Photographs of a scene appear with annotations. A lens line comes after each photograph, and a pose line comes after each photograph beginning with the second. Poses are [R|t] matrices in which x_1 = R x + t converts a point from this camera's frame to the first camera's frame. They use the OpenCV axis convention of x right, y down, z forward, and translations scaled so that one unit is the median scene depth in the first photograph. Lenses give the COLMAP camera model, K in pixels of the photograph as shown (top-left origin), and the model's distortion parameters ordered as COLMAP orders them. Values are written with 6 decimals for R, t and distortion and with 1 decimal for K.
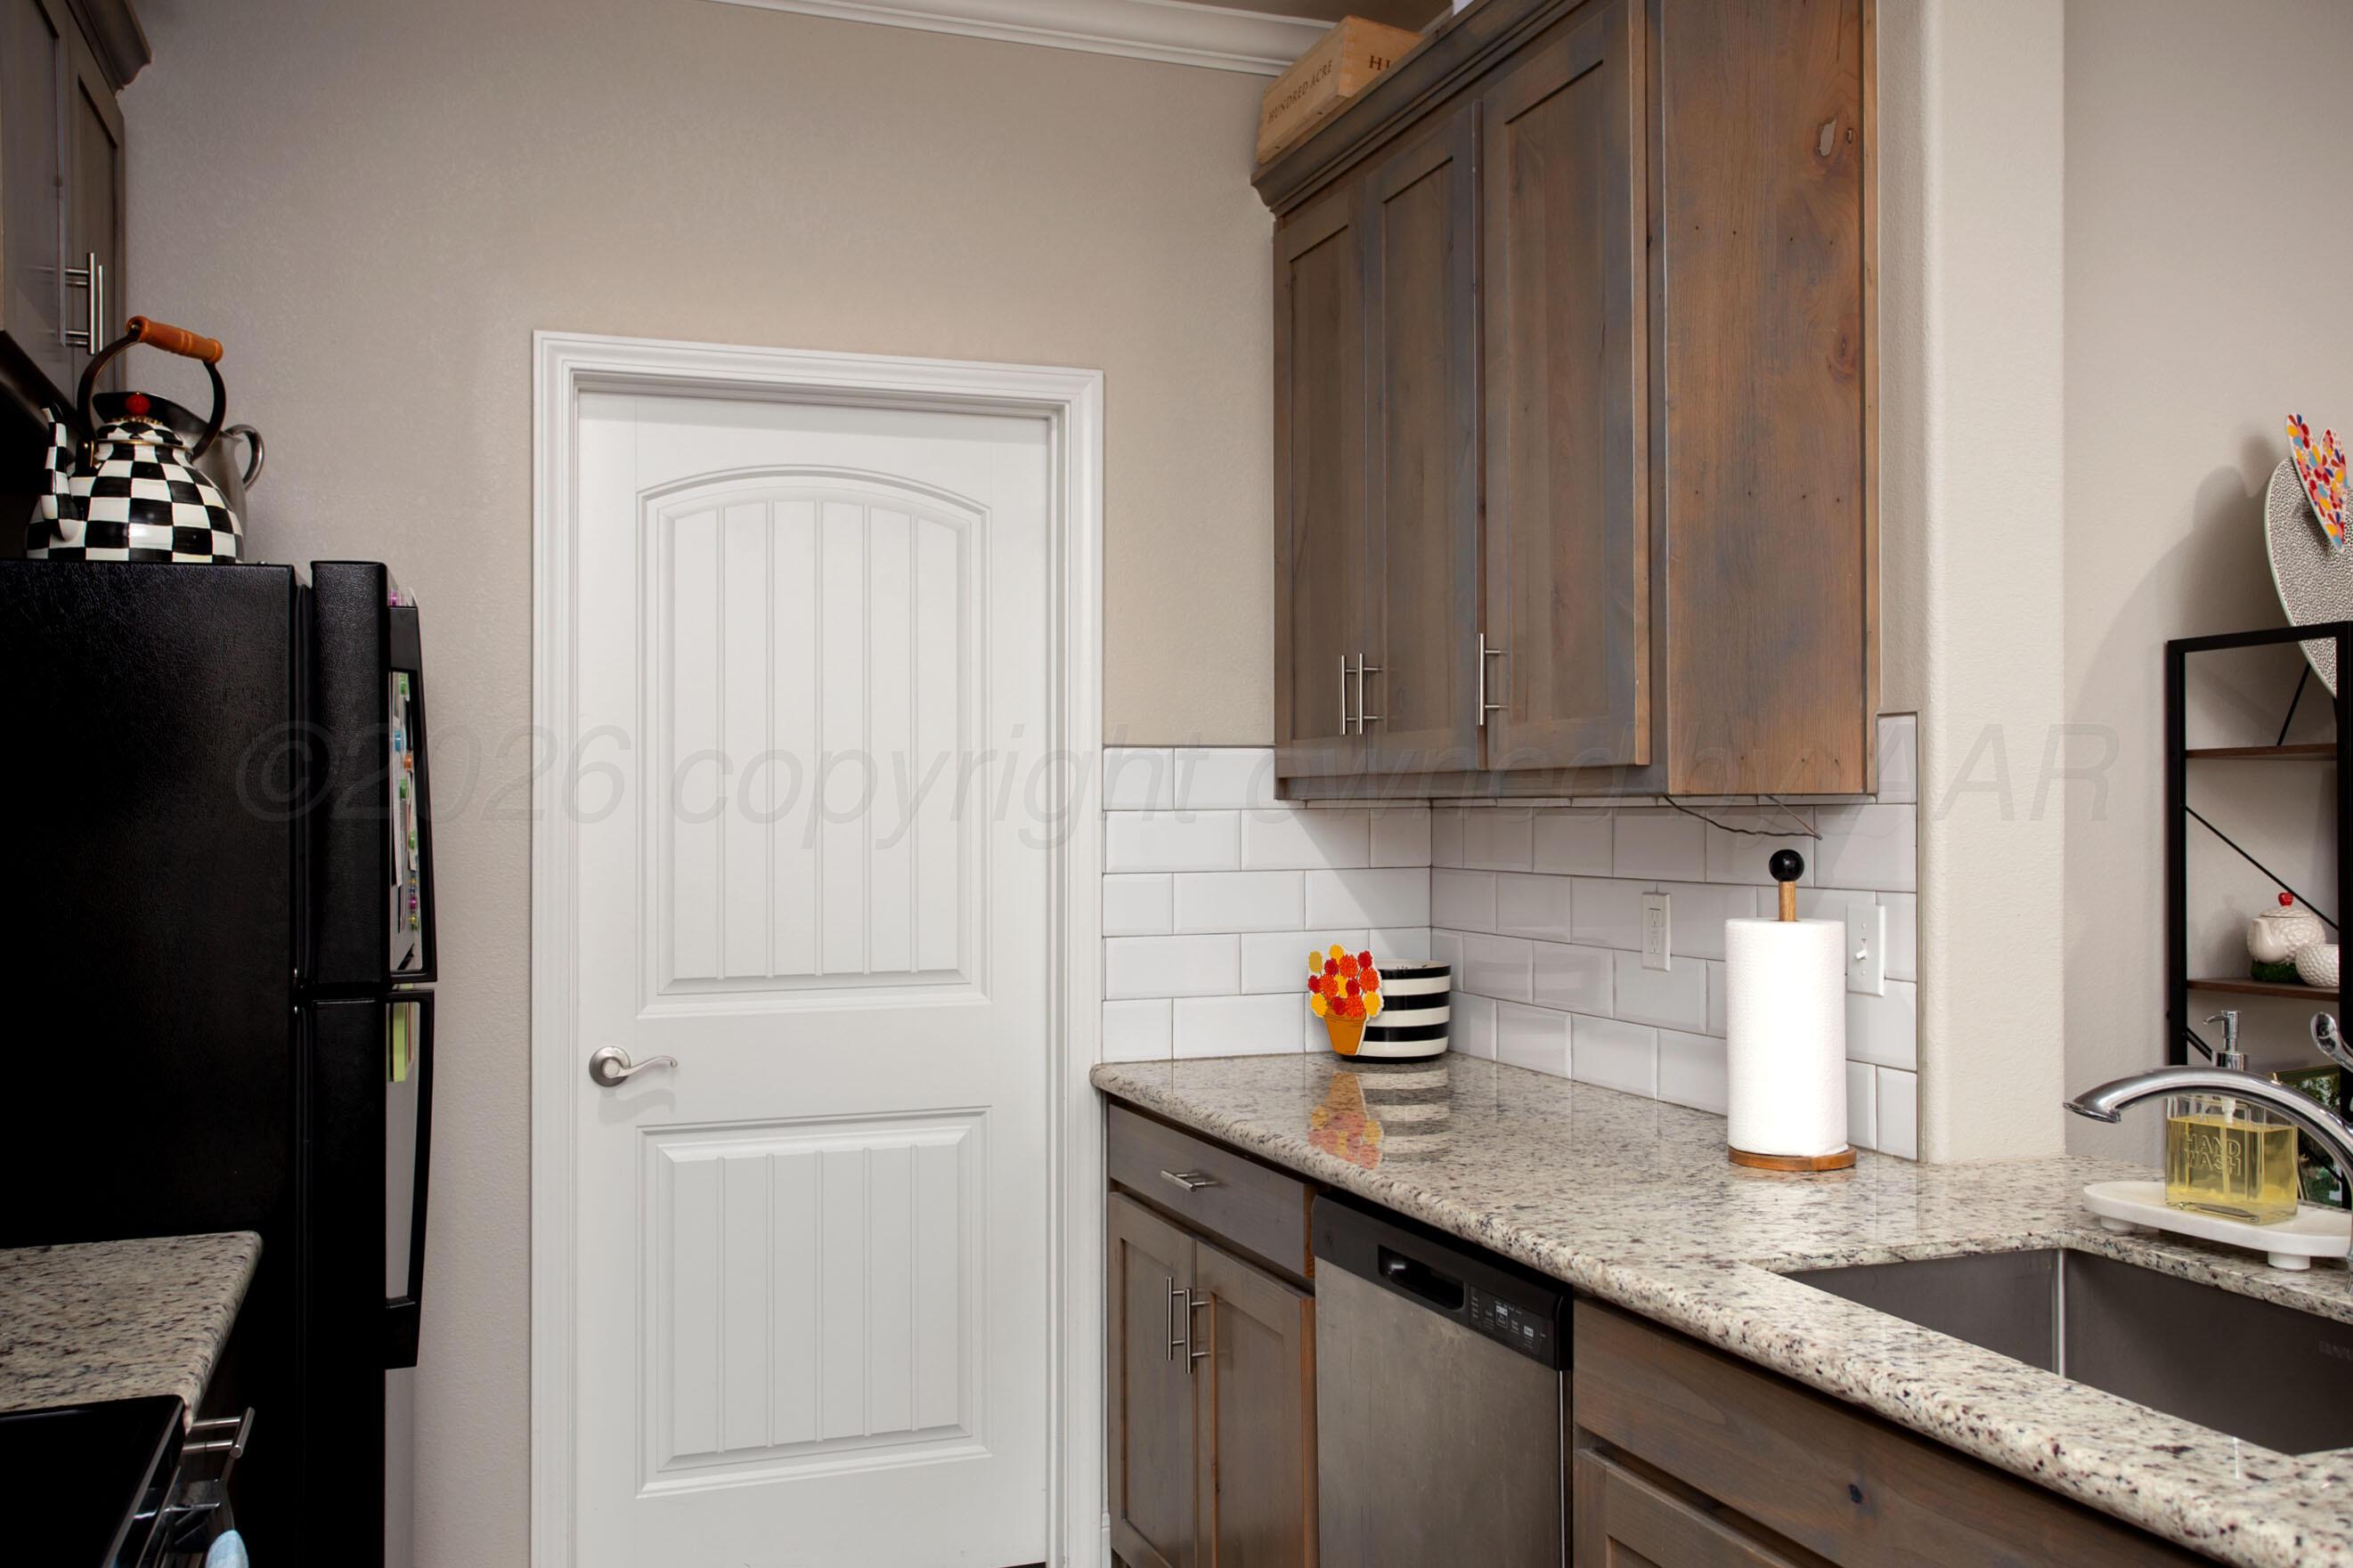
lens RADIAL K [[2084.3, 0, 1189.5], [0, 2084.3, 787.2], [0, 0, 1]] dist [-0.000616, 0.028264]
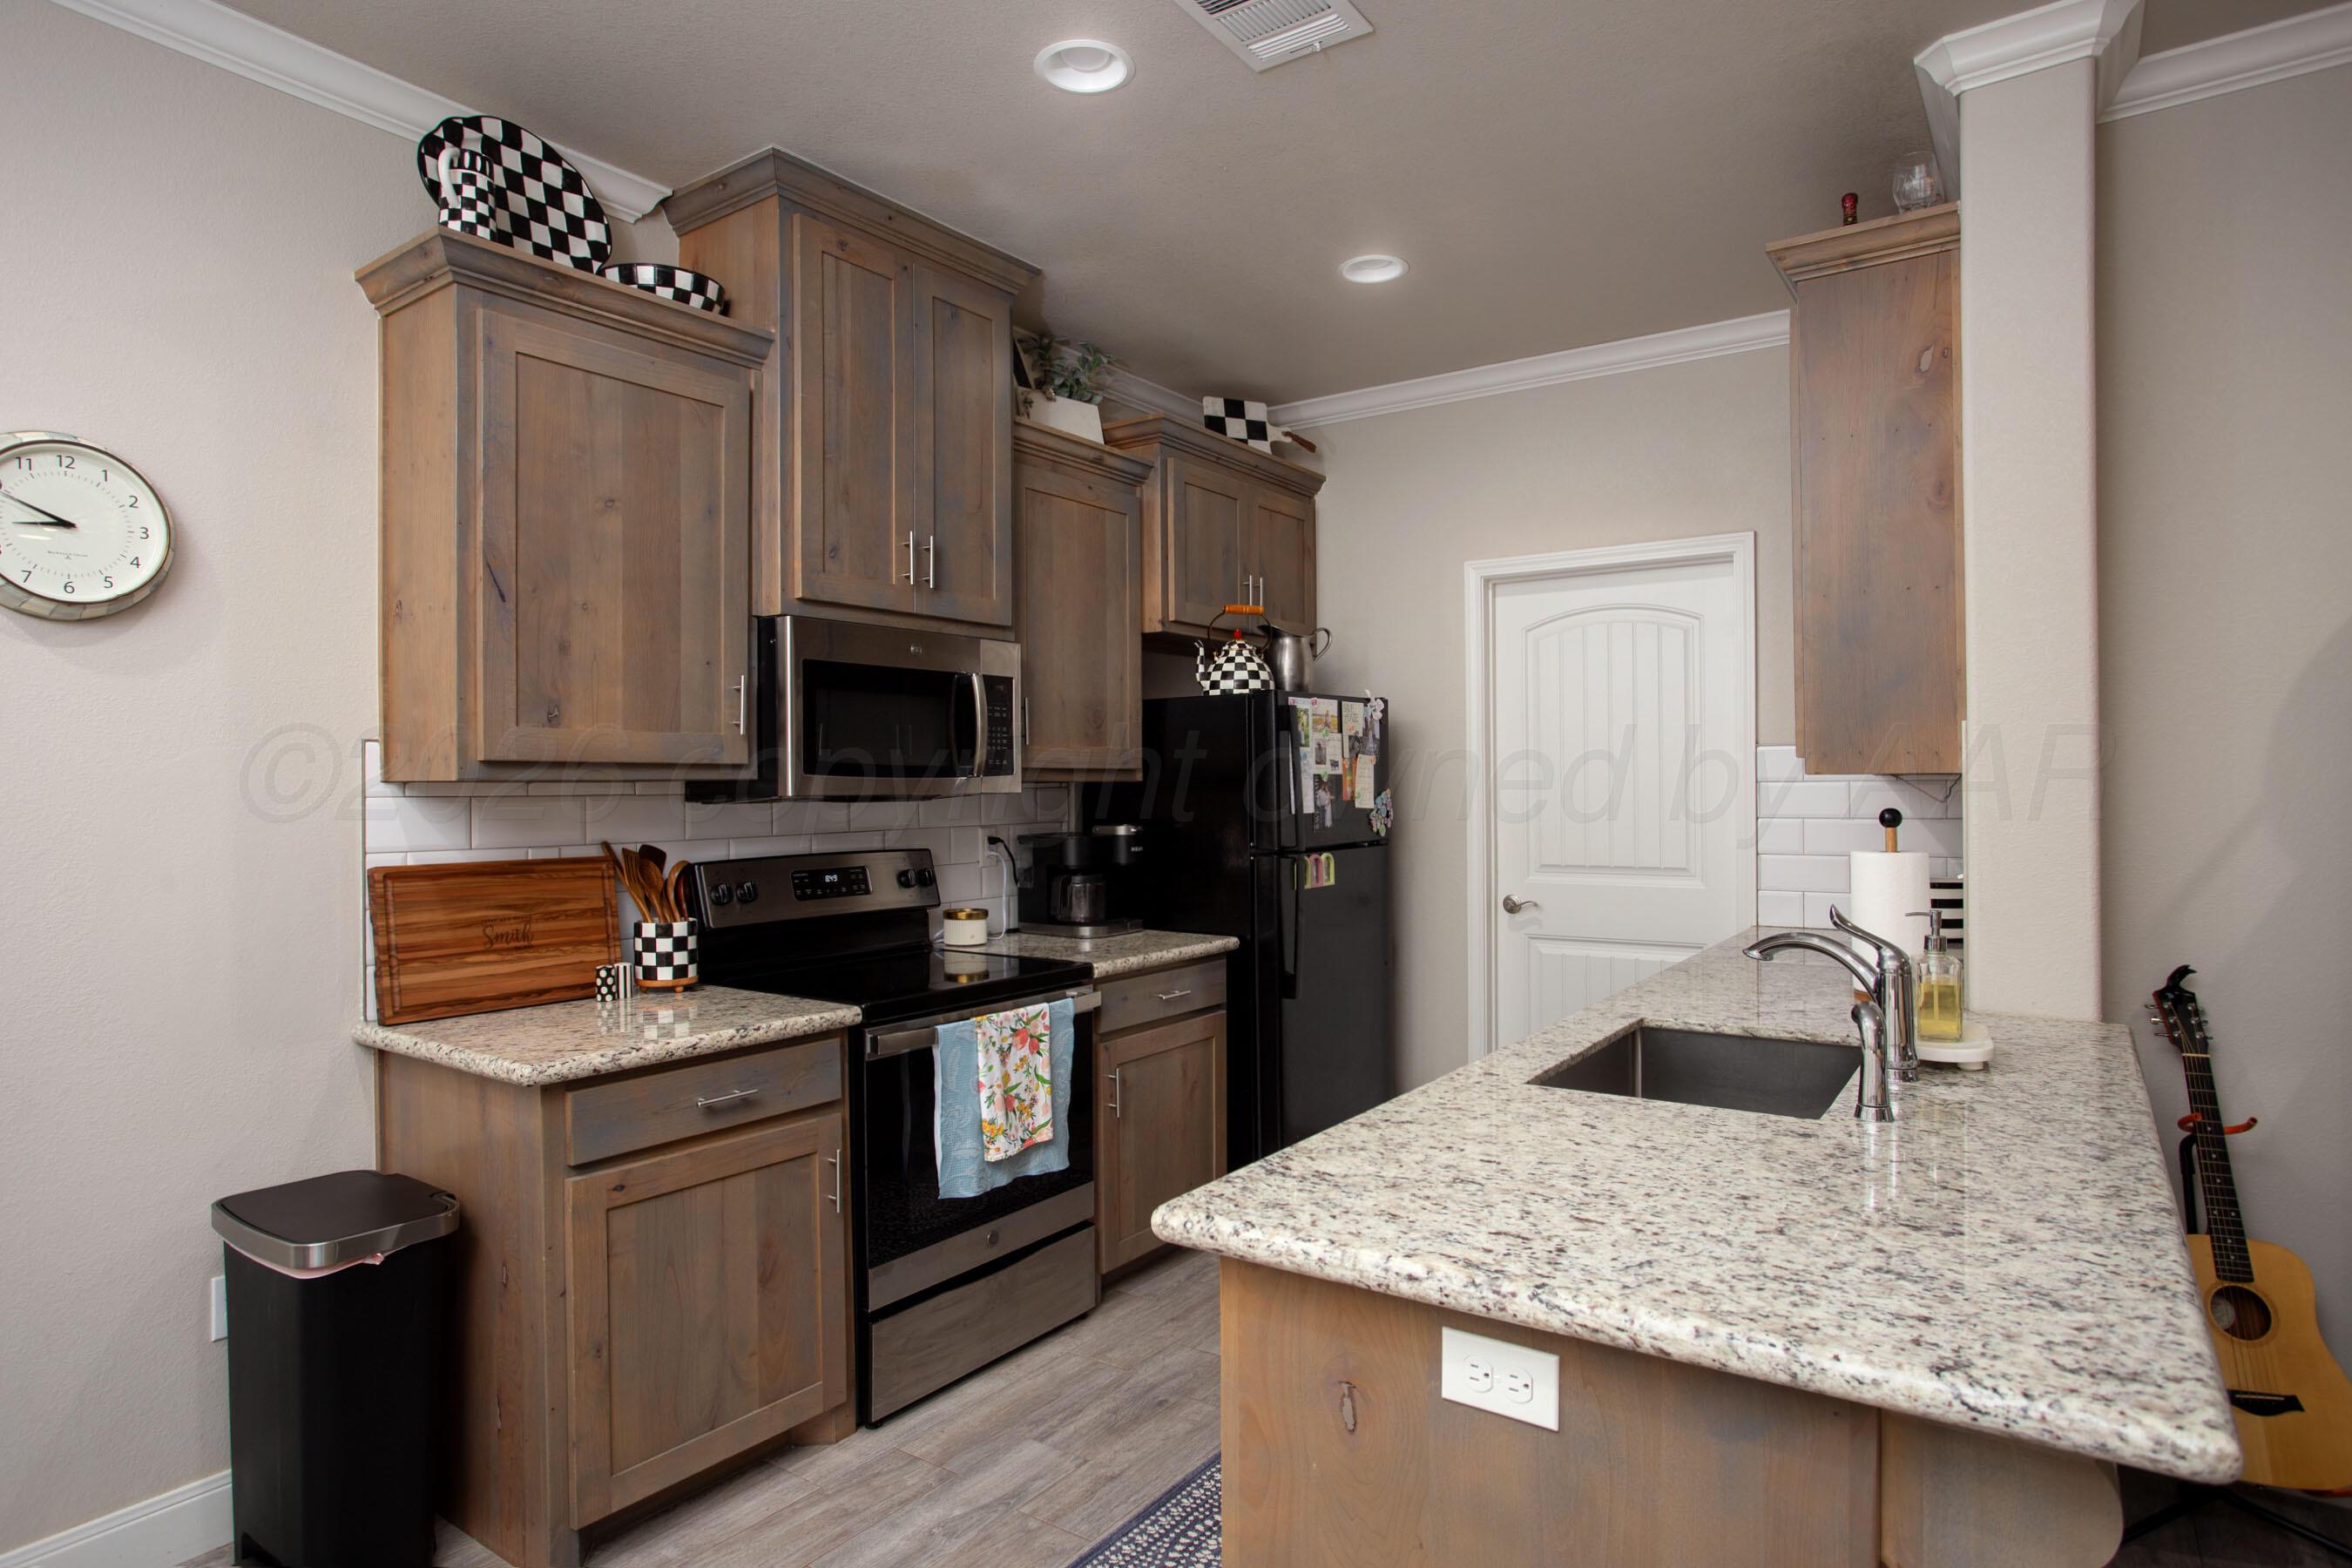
lens RADIAL K [[1283.5, 0, 1176.0], [0, 1283.5, 783.3], [0, 0, 1]] dist [-0.033494, 0.000279]
pose [[0.575909, -0.000636, -0.817513, 0.580232], [0.013607, 0.999869, 0.008808, -0.003848], [0.817400, -0.016197, 0.575842, -0.019067]]
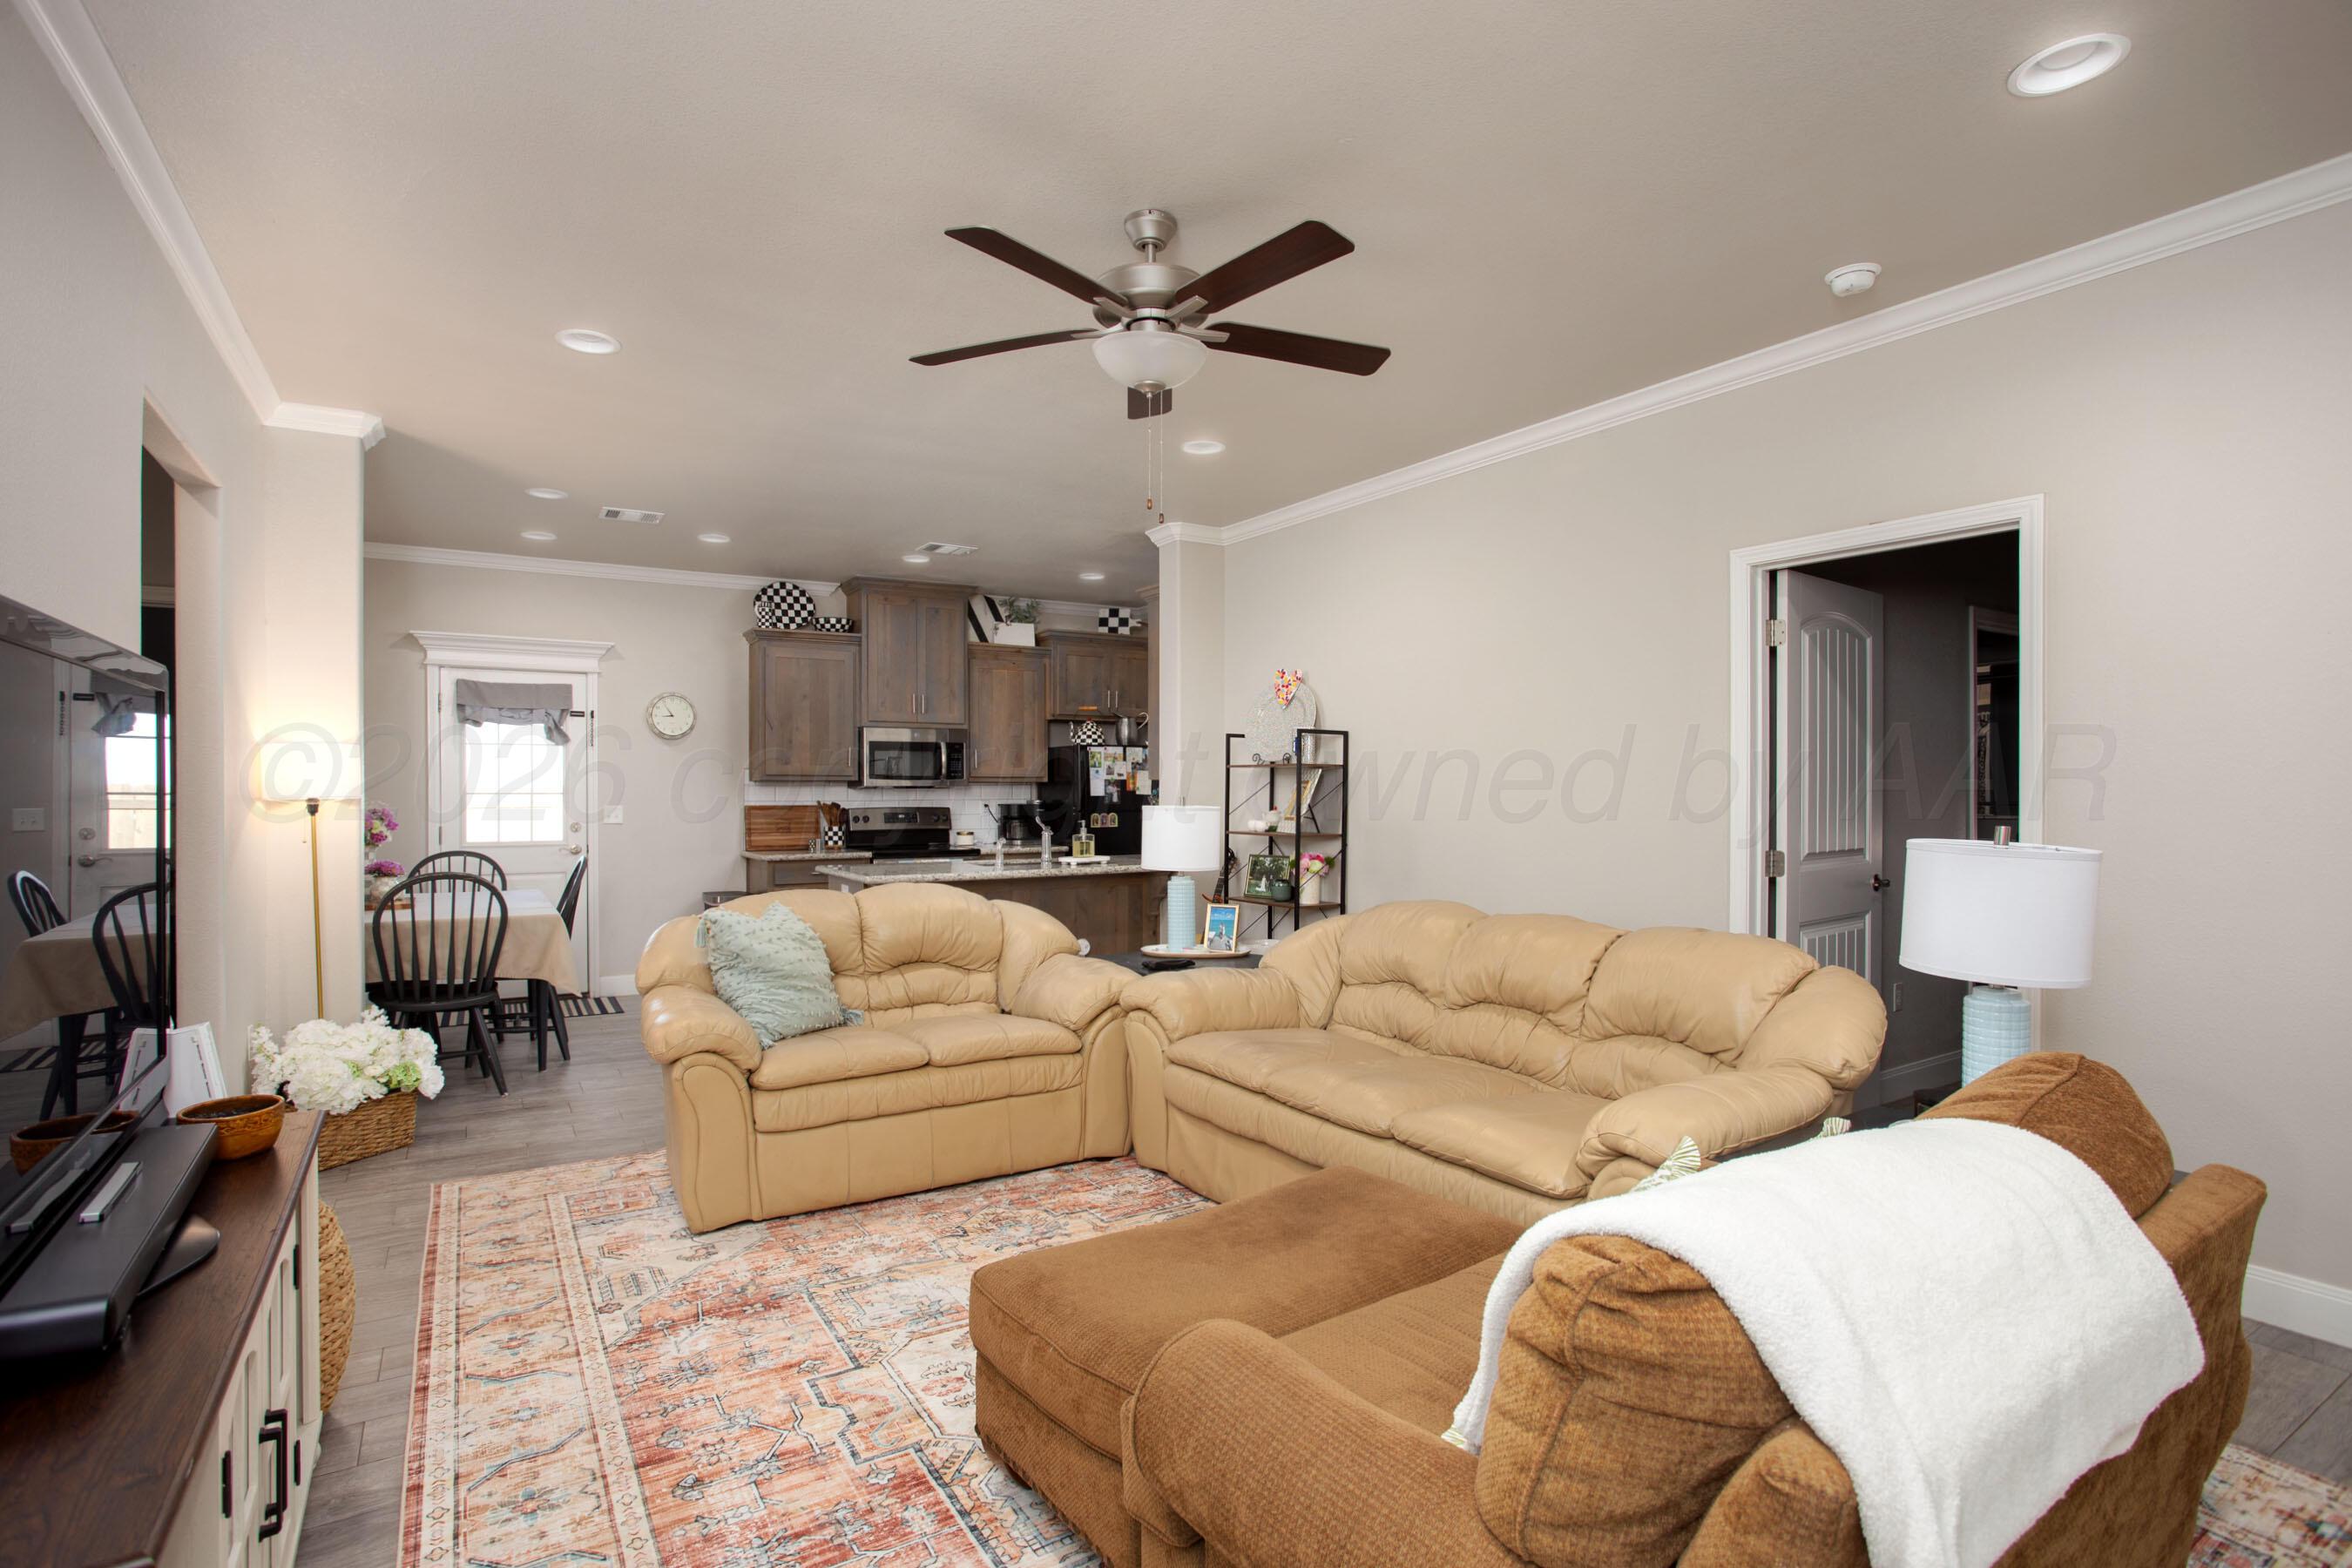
lens RADIAL K [[1165.2, 0, 1178.7], [0, 1165.2, 783.4], [0, 0, 1]] dist [-0.044234, 0.017227]
pose [[0.208404, 0.004625, -0.978032, 2.129196], [0.009463, 0.999932, 0.006745, -0.006352], [0.977997, -0.010660, 0.208346, 0.378469]]
